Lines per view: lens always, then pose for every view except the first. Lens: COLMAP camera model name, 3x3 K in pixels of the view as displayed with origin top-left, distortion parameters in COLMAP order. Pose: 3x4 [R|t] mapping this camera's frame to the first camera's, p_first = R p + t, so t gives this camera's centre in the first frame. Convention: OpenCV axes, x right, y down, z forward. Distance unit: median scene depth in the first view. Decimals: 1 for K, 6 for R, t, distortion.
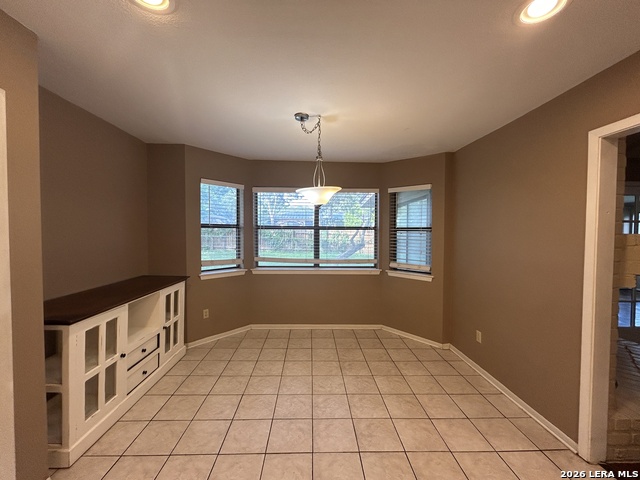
lens RADIAL K [[259.6, 0, 317.8], [0, 259.6, 239.3], [0, 0, 1]] dist [-0.006230, 0.001191]
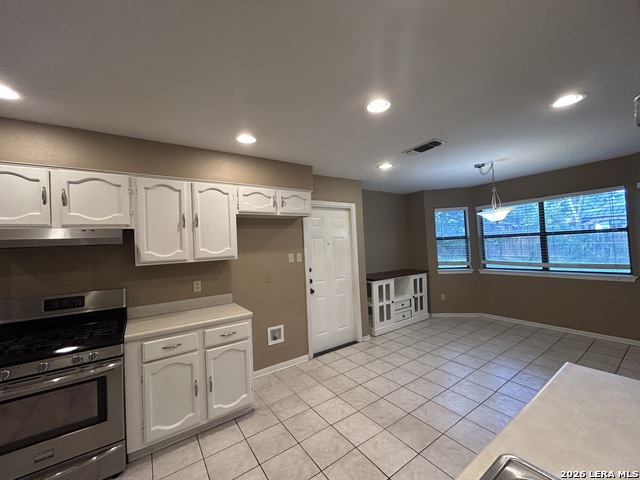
lens RADIAL K [[259.6, 0, 322.5], [0, 259.6, 237.7], [0, 0, 1]] dist [-0.006230, 0.001191]
pose [[0.553658, -0.060305, -0.830558, 0.537569], [0.024600, 0.998124, -0.056073, 0.013070], [0.832381, 0.010614, 0.554103, -0.497124]]
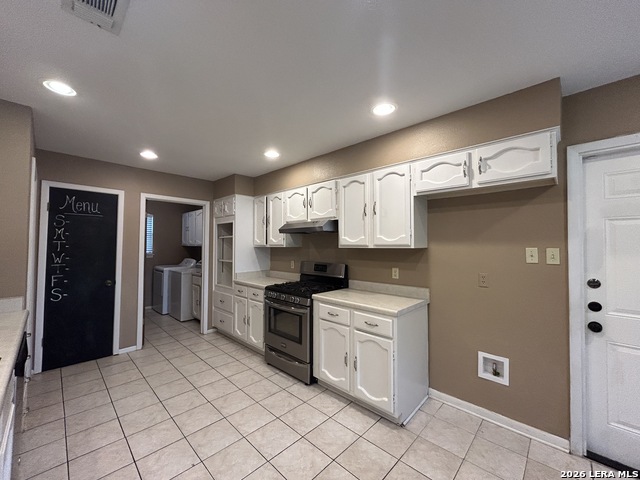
lens RADIAL K [[259.6, 0, 321.0], [0, 259.6, 238.4], [0, 0, 1]] dist [-0.006230, 0.001191]
pose [[-0.711298, -0.027285, -0.702360, 0.354797], [-0.032054, 0.999466, -0.006365, 0.012486], [0.702159, 0.017986, -0.711793, 0.134754]]
